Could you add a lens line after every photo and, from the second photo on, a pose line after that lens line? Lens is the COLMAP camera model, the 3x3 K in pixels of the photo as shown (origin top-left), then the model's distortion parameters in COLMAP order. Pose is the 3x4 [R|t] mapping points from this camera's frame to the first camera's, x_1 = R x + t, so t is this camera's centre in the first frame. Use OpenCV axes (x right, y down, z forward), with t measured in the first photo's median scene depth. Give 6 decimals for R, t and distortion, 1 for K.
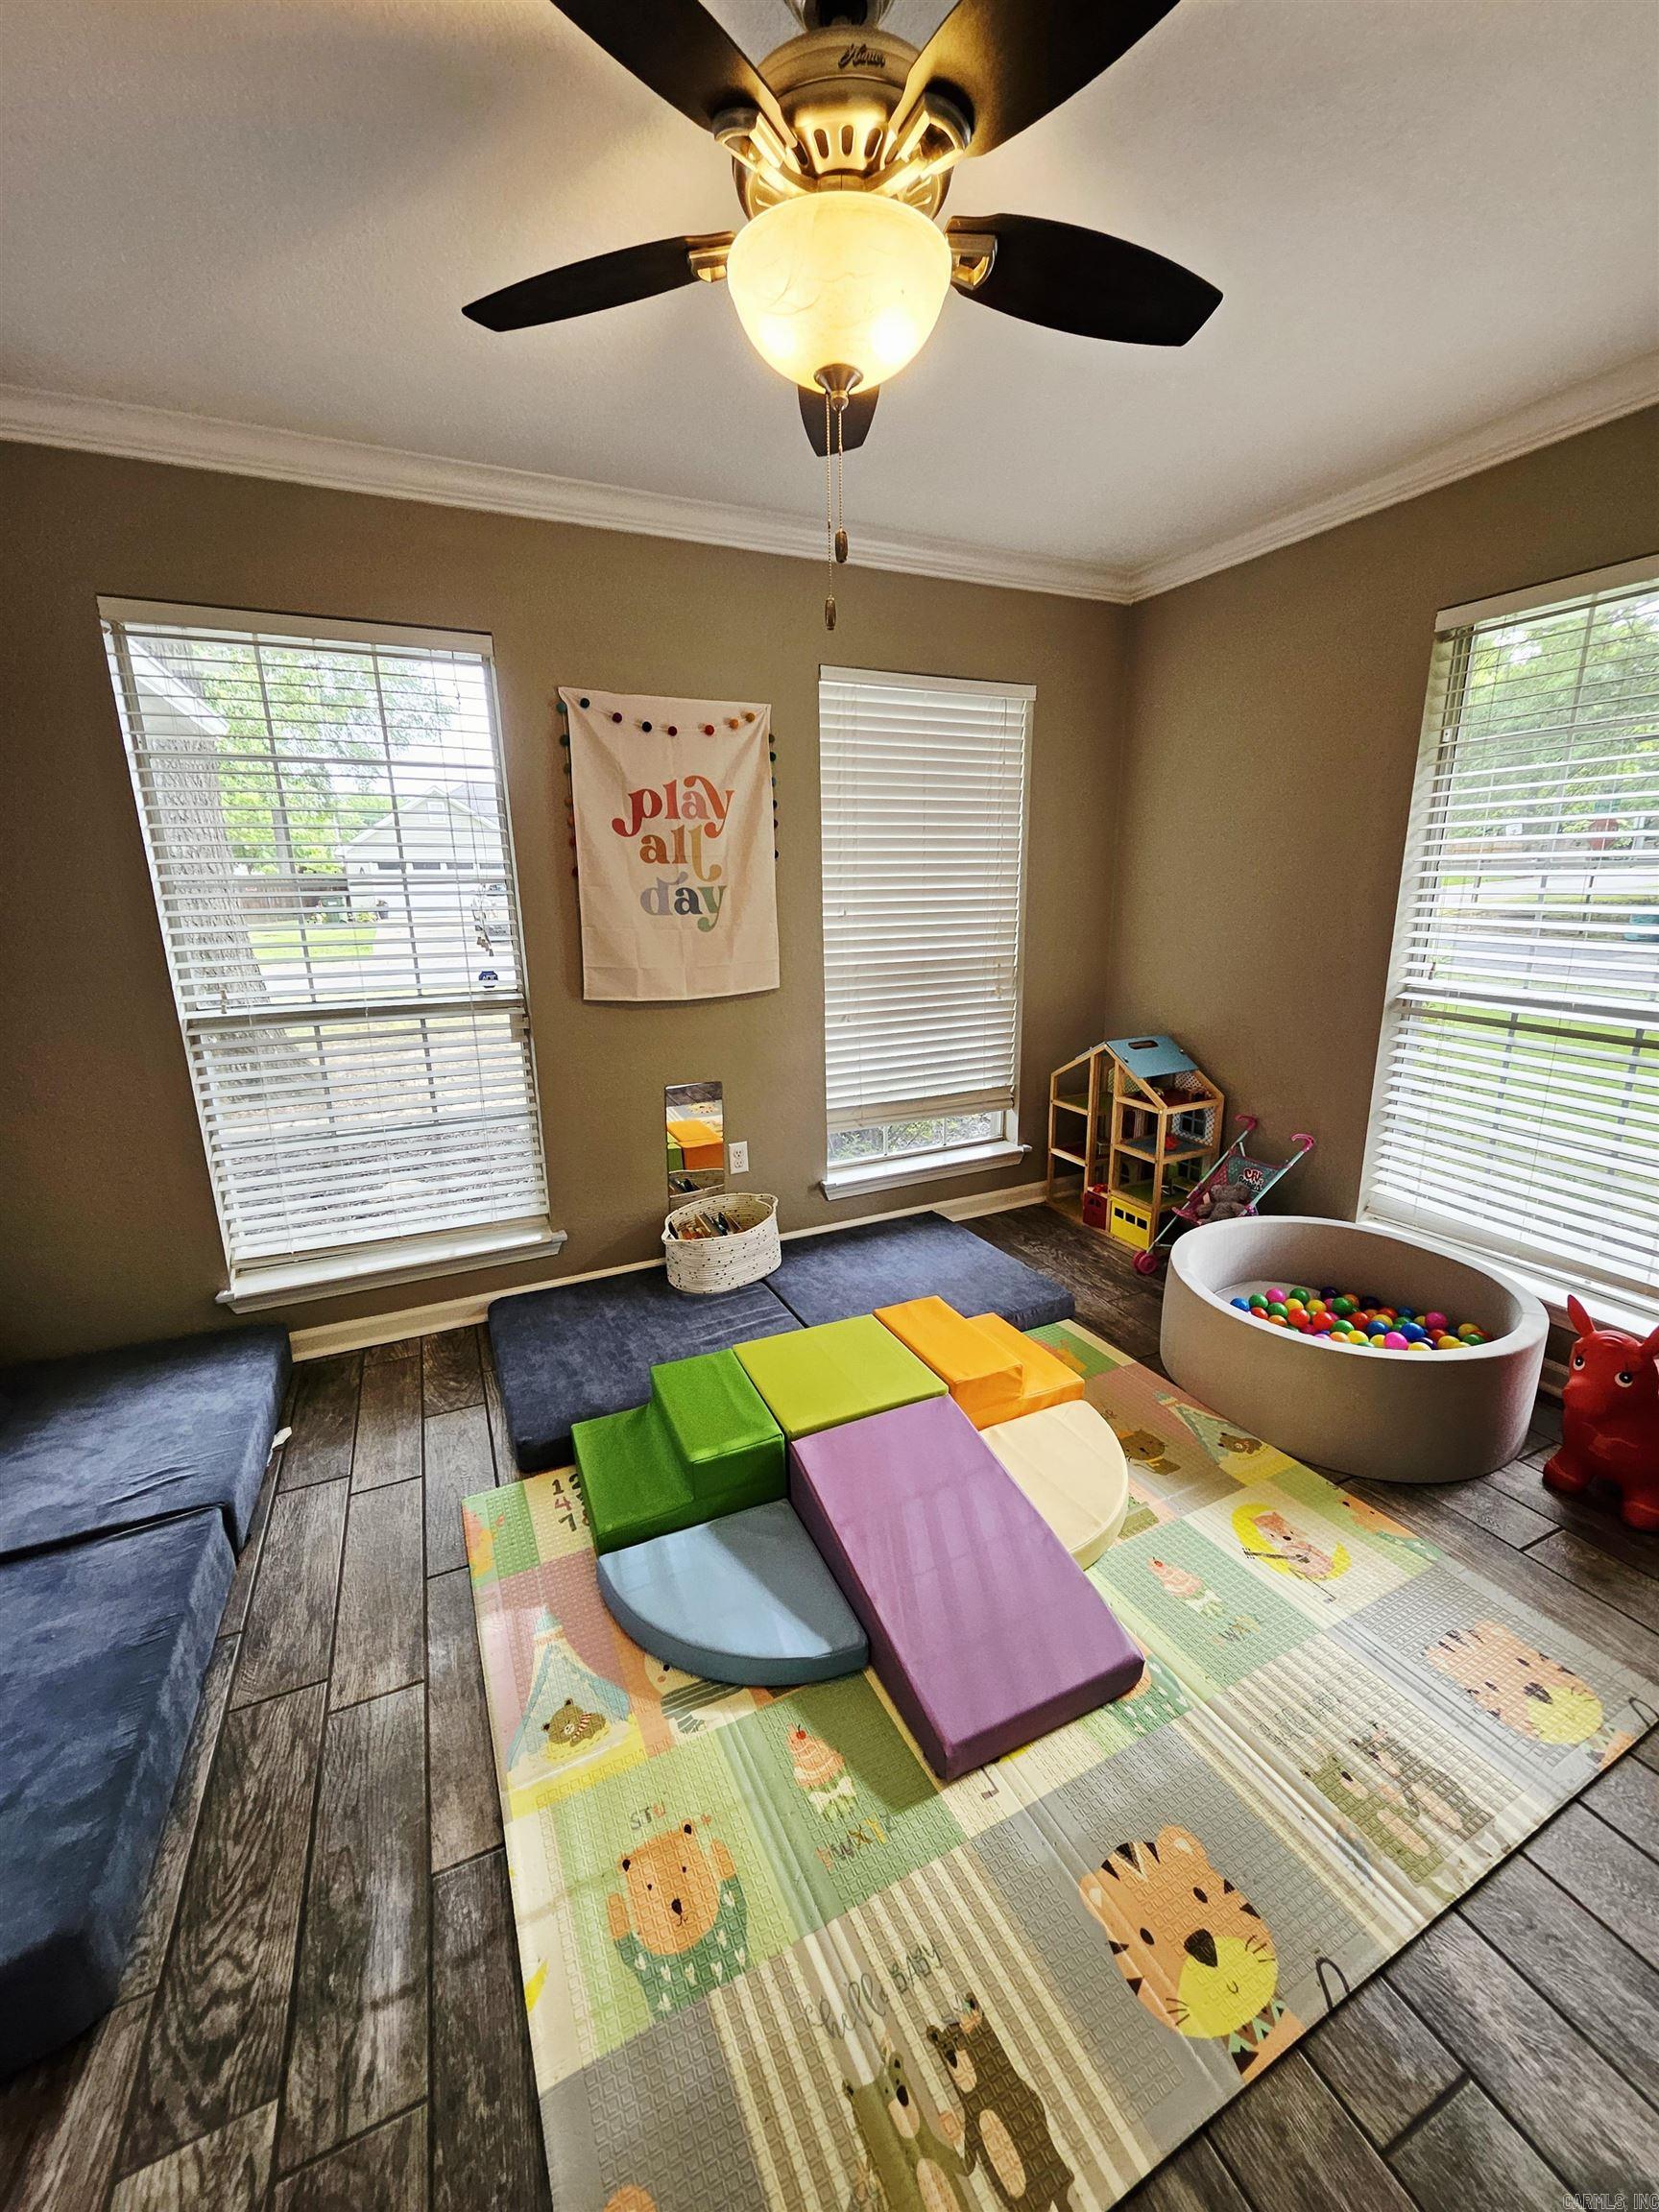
lens RADIAL K [[879.7, 0, 826.9], [0, 879.7, 1093.6], [0, 0, 1]] dist [-0.000813, 0.003064]
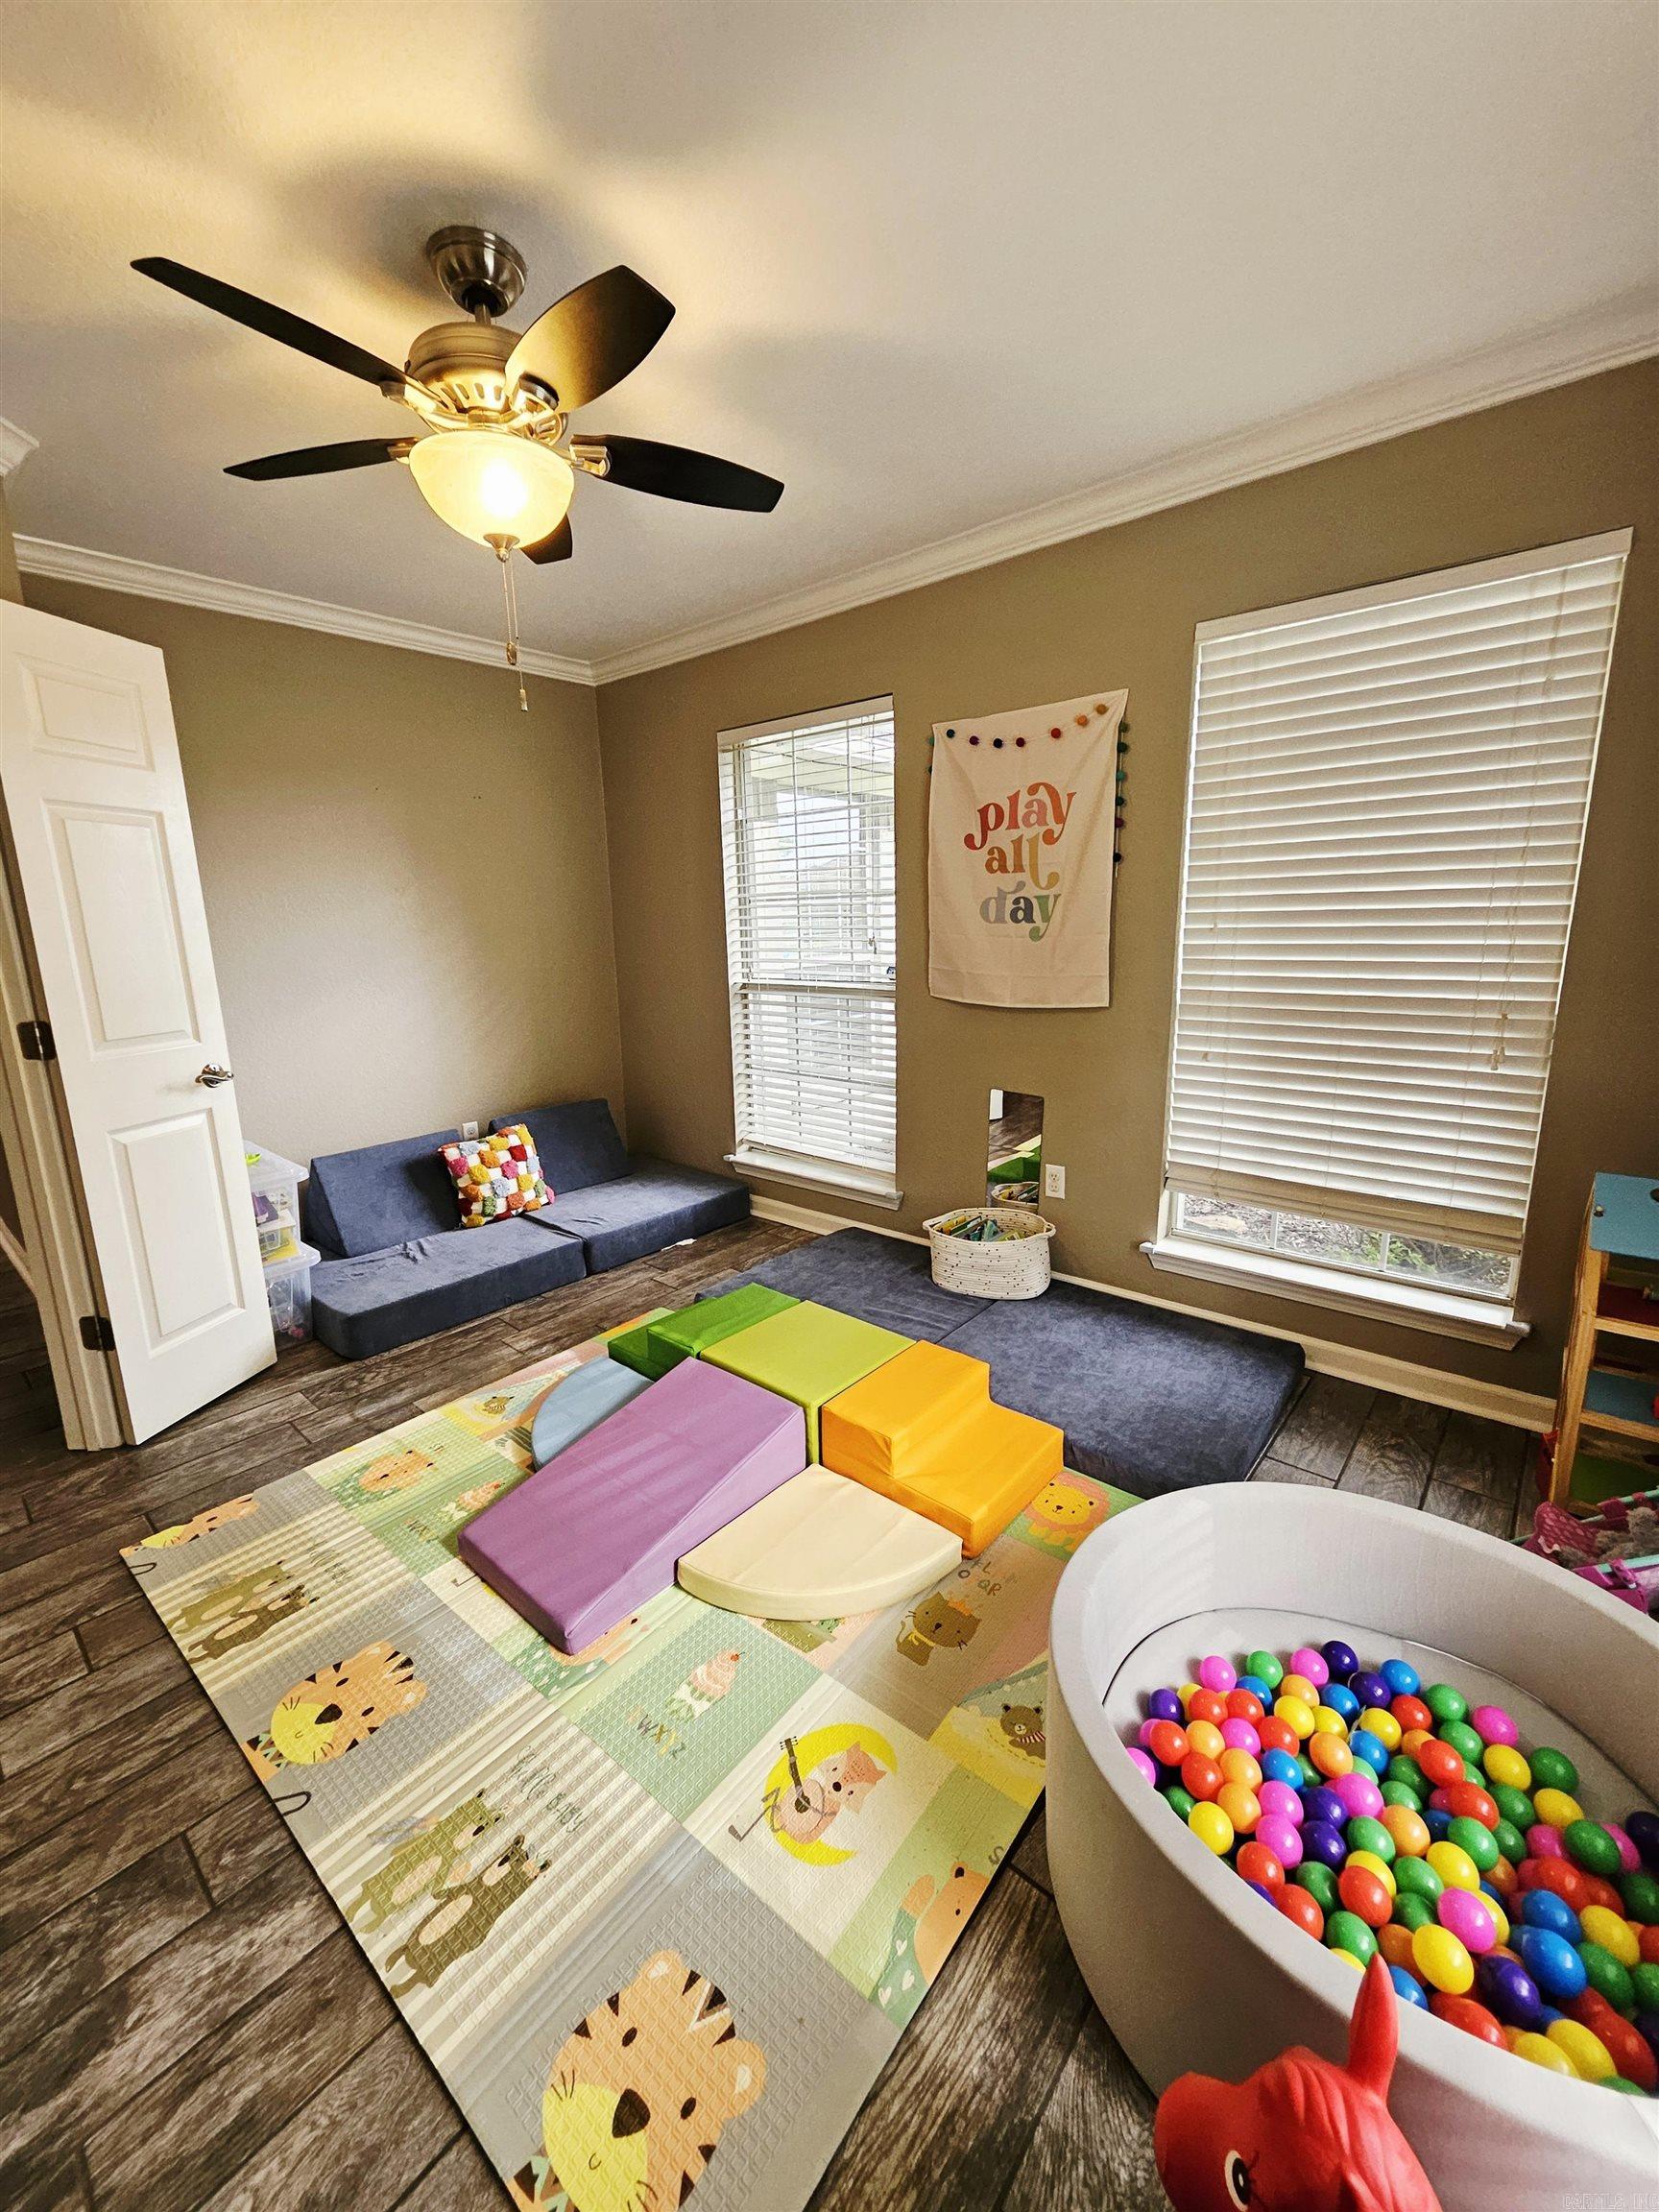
lens RADIAL K [[879.7, 0, 826.7], [0, 879.7, 1101.9], [0, 0, 1]] dist [-0.000813, 0.003064]
pose [[0.404701, 0.195439, -0.893320, 0.710306], [-0.196931, 0.972599, 0.123568, -0.088837], [0.892992, 0.125914, 0.432100, 0.408592]]
